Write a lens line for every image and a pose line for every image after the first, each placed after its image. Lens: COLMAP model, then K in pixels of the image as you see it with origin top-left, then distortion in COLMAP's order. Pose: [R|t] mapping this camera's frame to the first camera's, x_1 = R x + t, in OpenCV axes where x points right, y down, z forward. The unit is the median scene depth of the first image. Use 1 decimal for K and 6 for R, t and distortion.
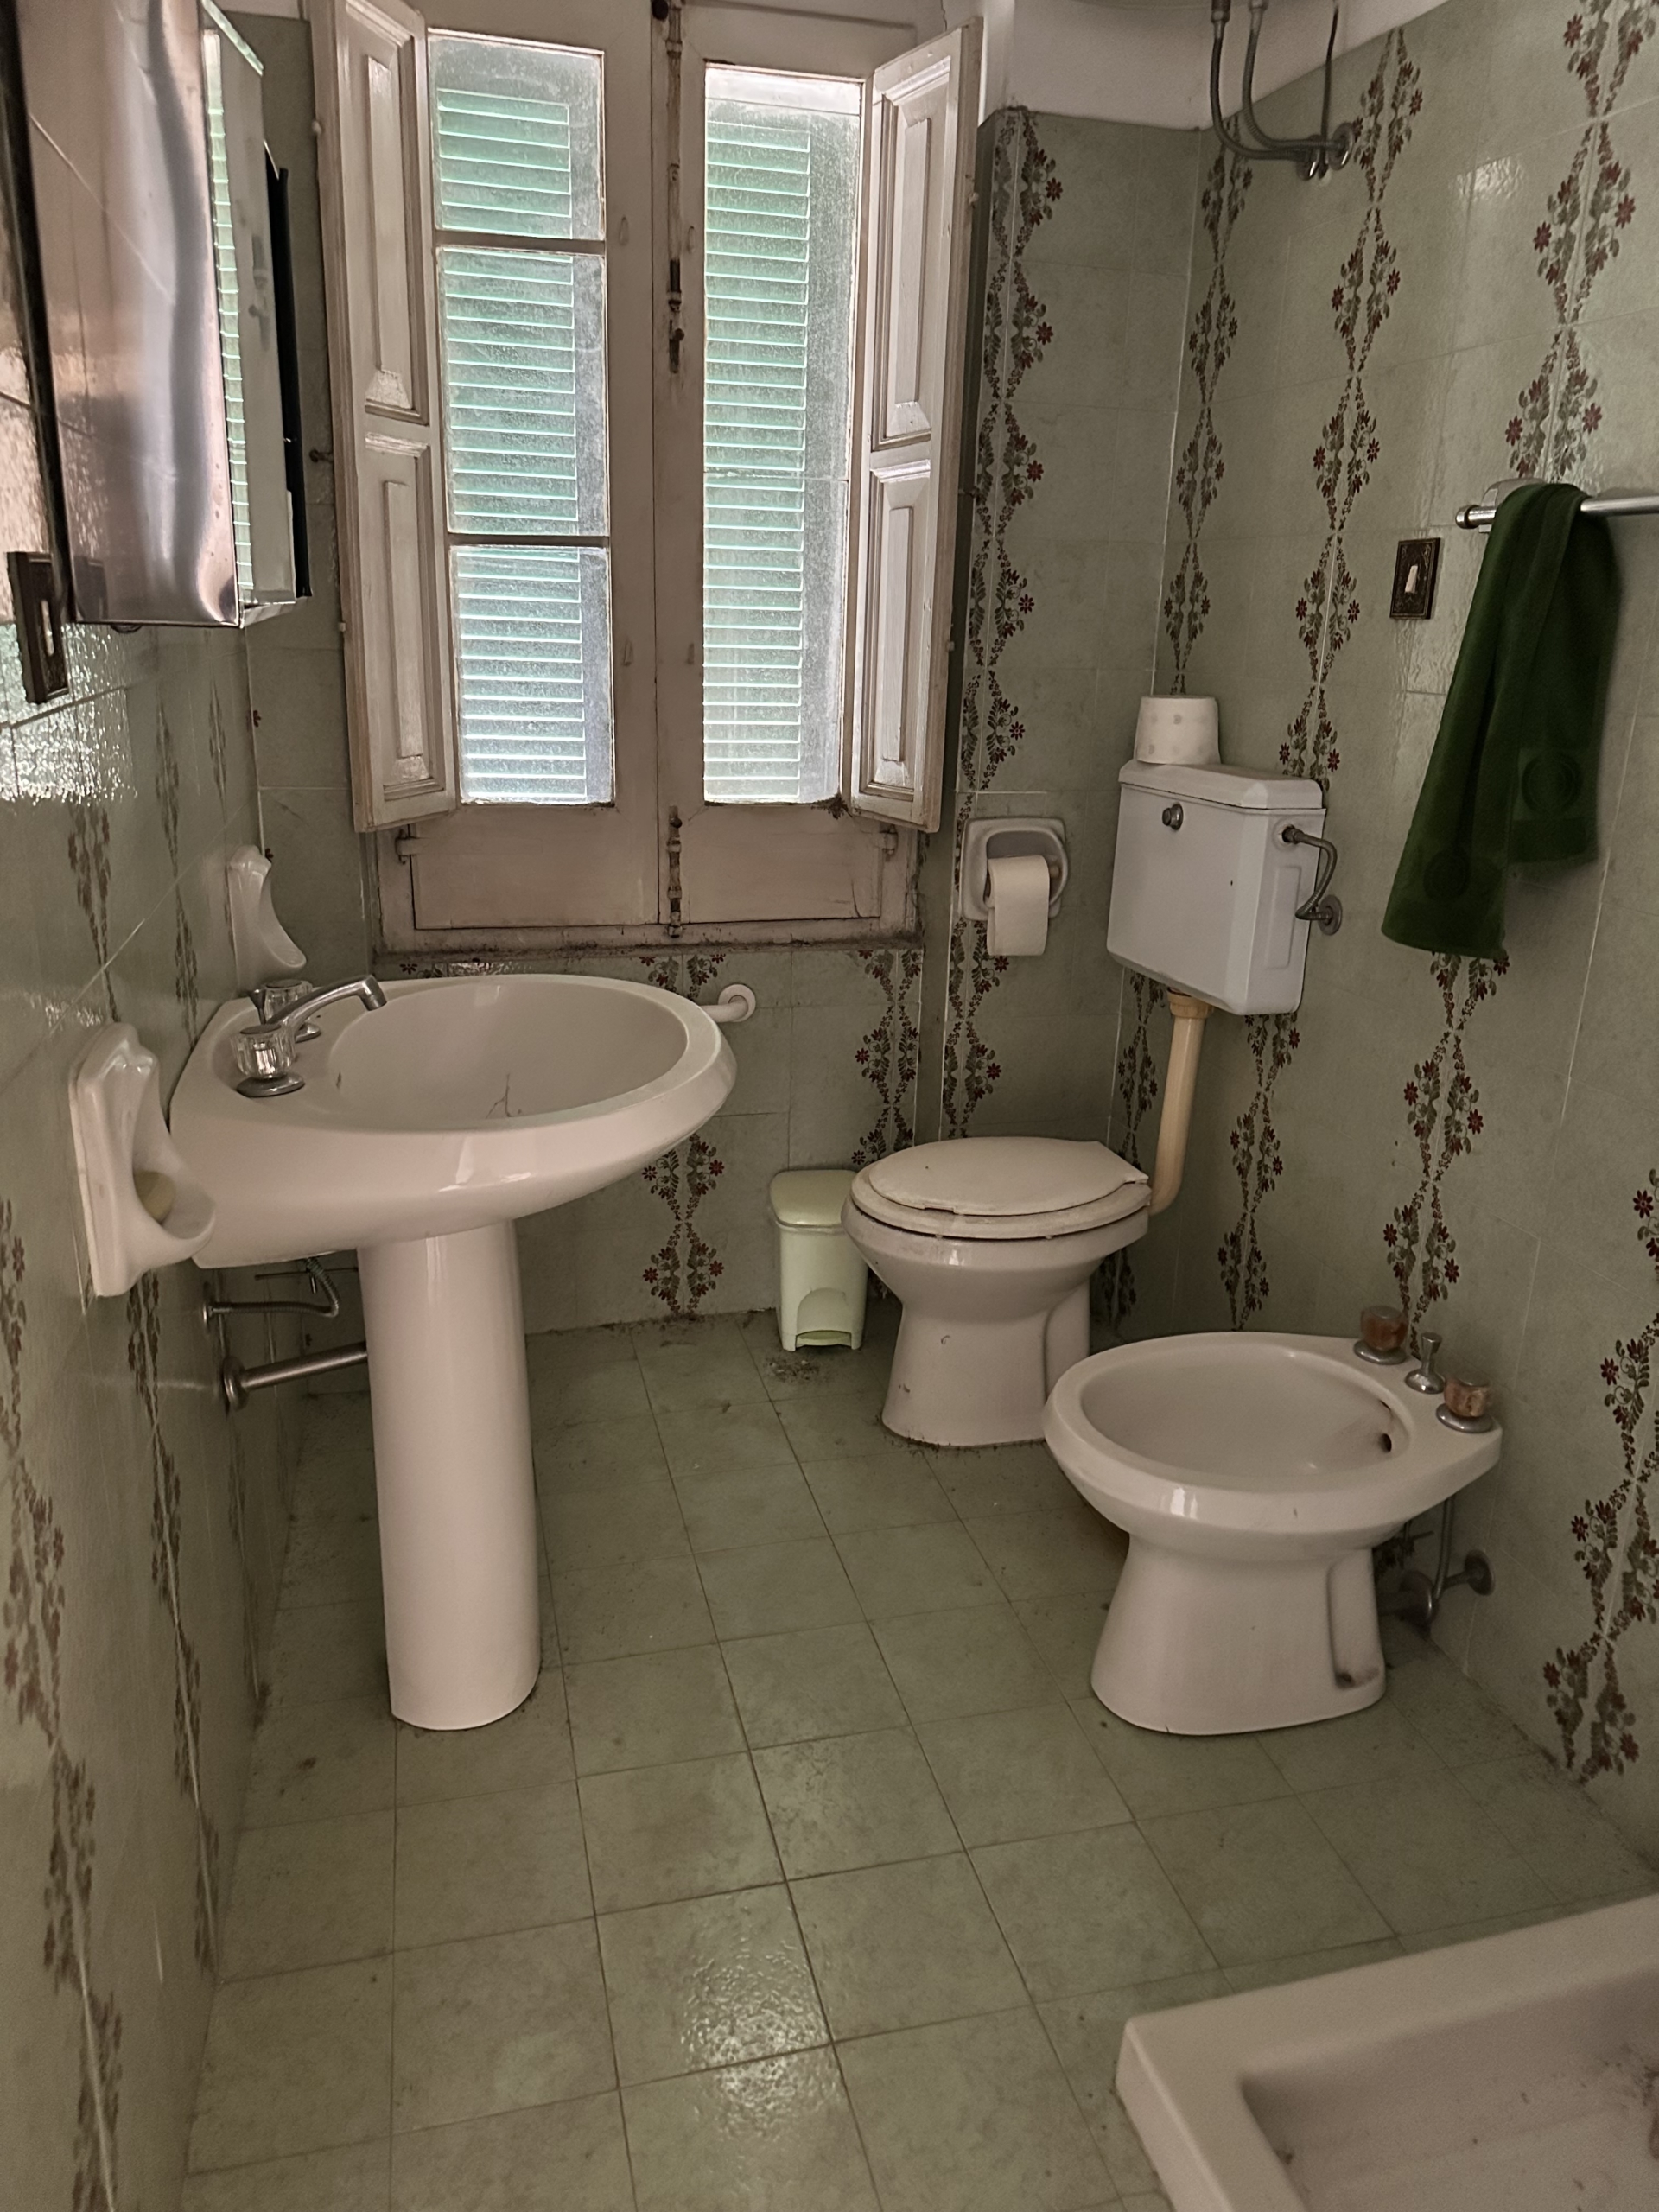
lens RADIAL K [[1556.9, 0, 823.9], [0, 1556.9, 1121.5], [0, 0, 1]] dist [0.051549, -0.066676]
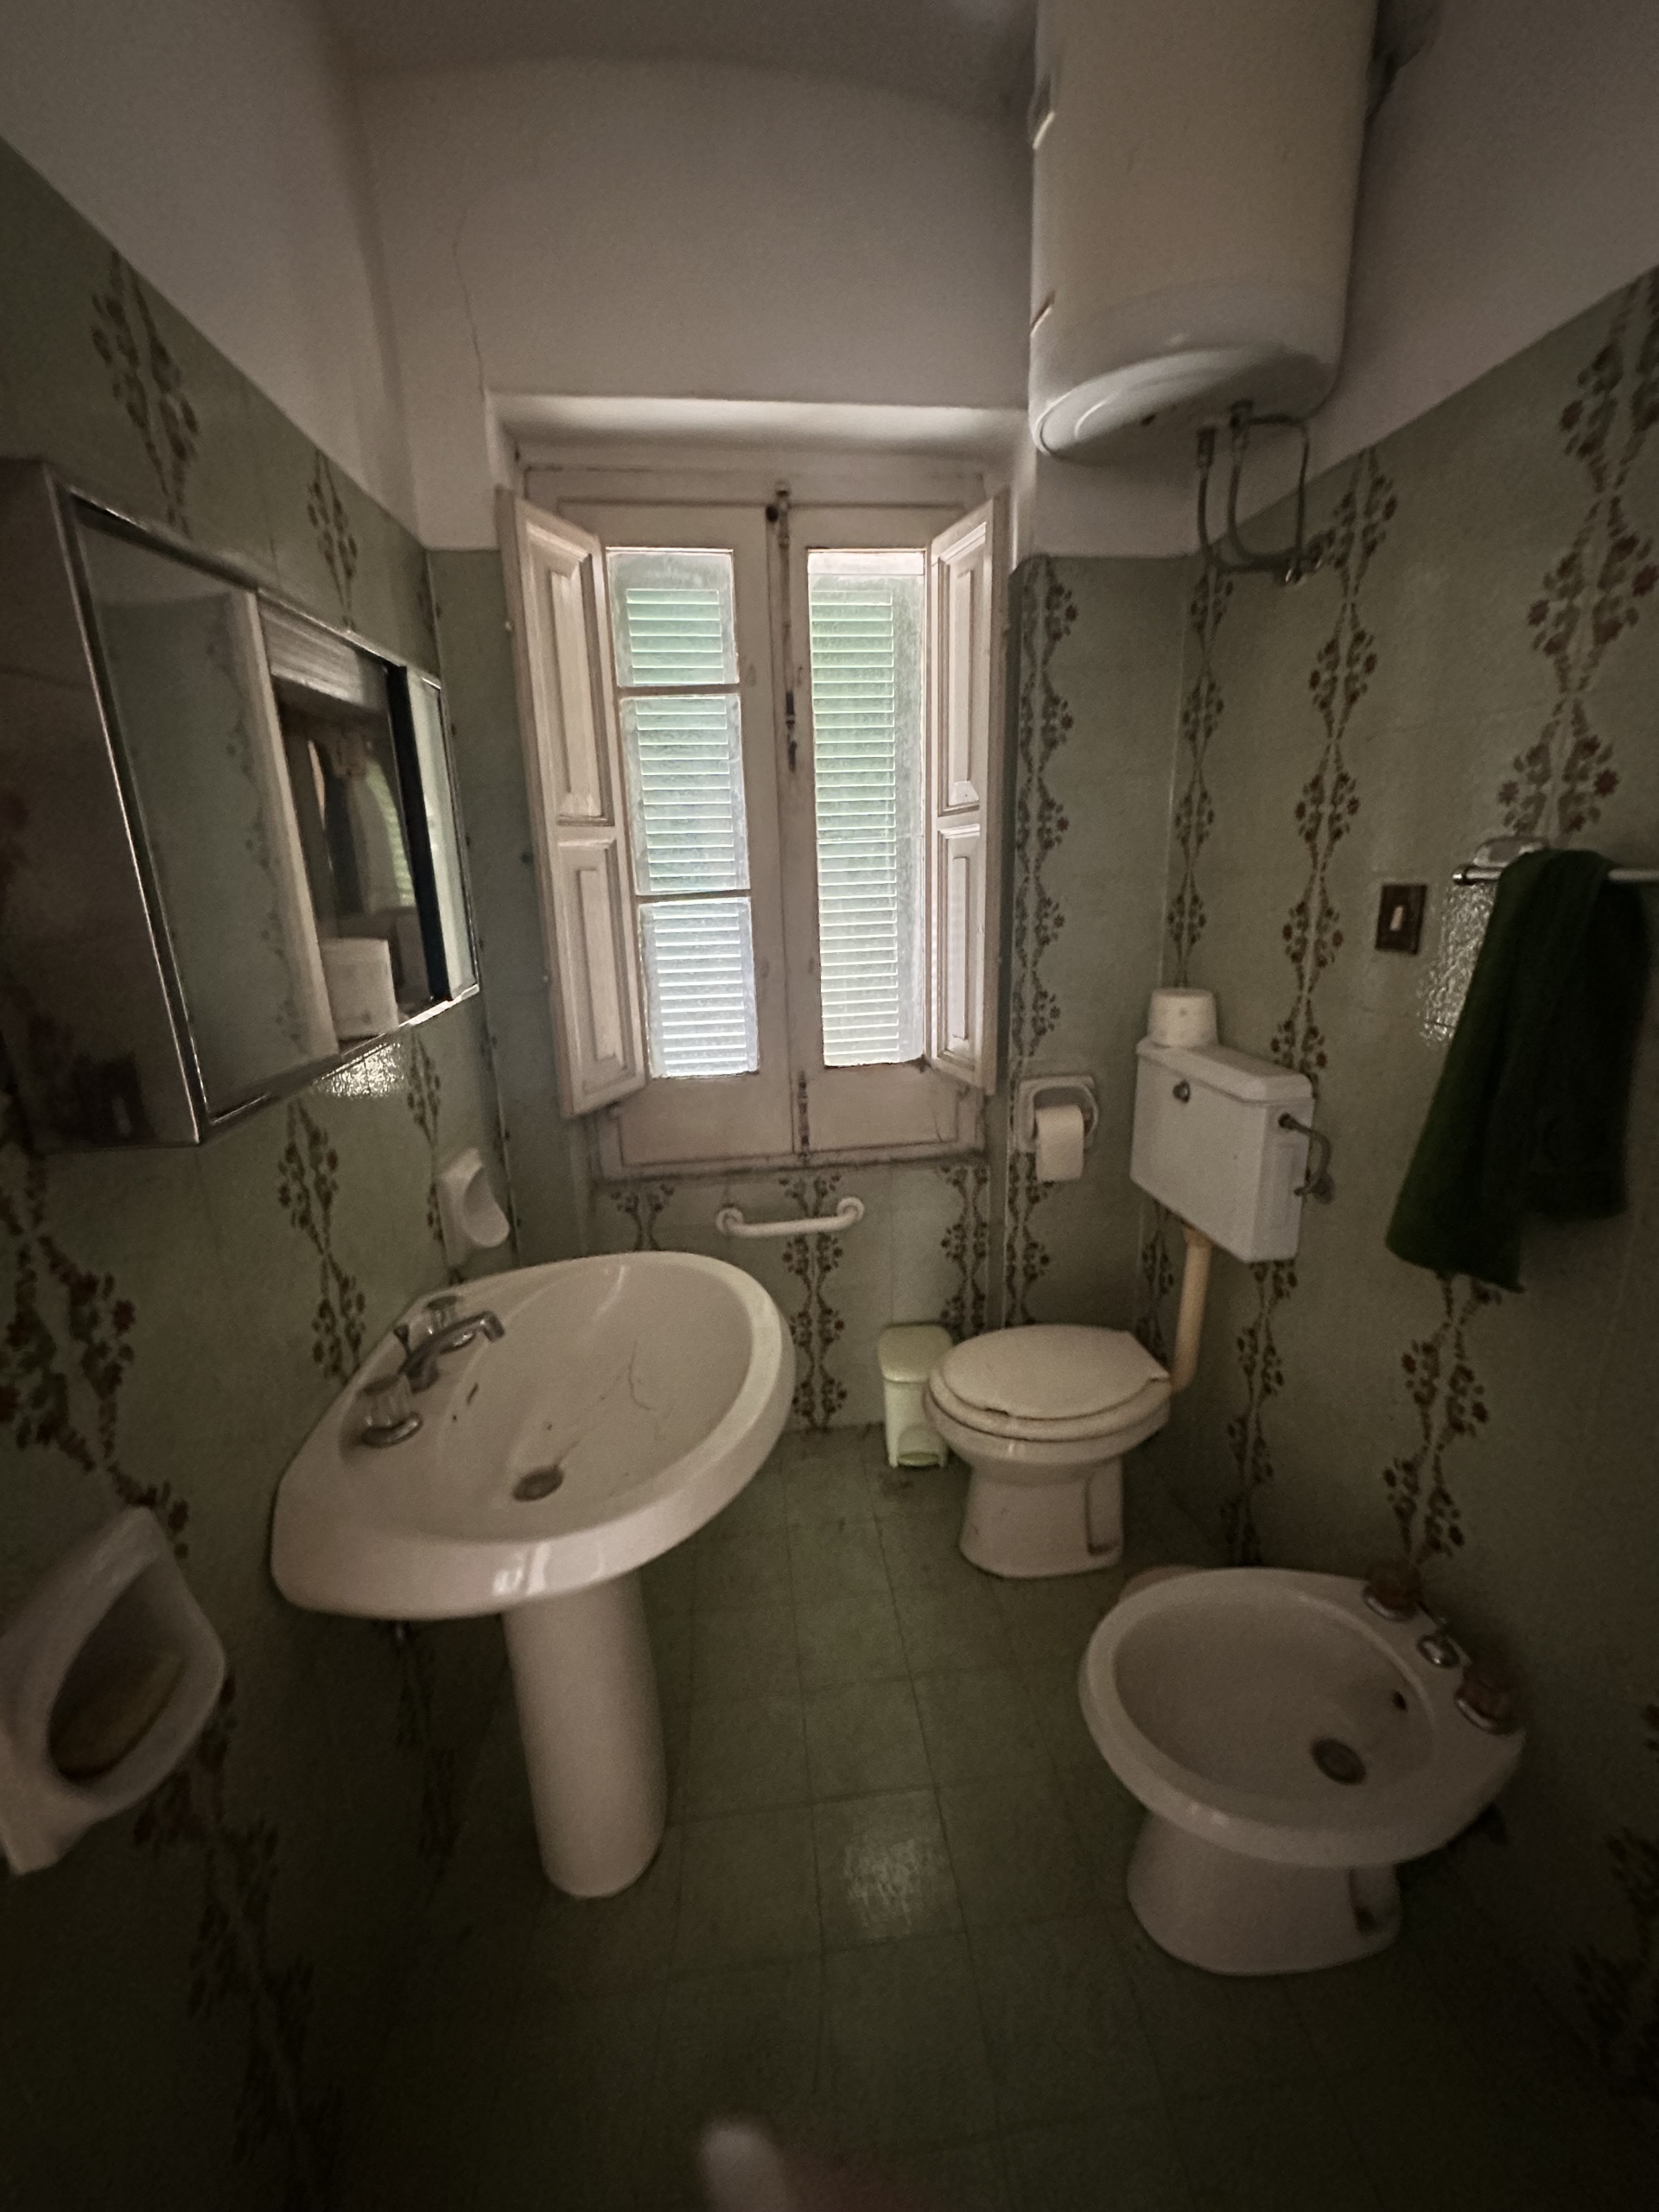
lens RADIAL K [[886.7, 0, 826.9], [0, 886.7, 1114.4], [0, 0, 1]] dist [-0.007657, 0.001649]
pose [[0.987668, -0.016243, -0.155718, 0.052712], [0.011151, 0.999376, -0.033521, -0.153924], [0.156165, 0.031372, 0.987233, 0.254742]]
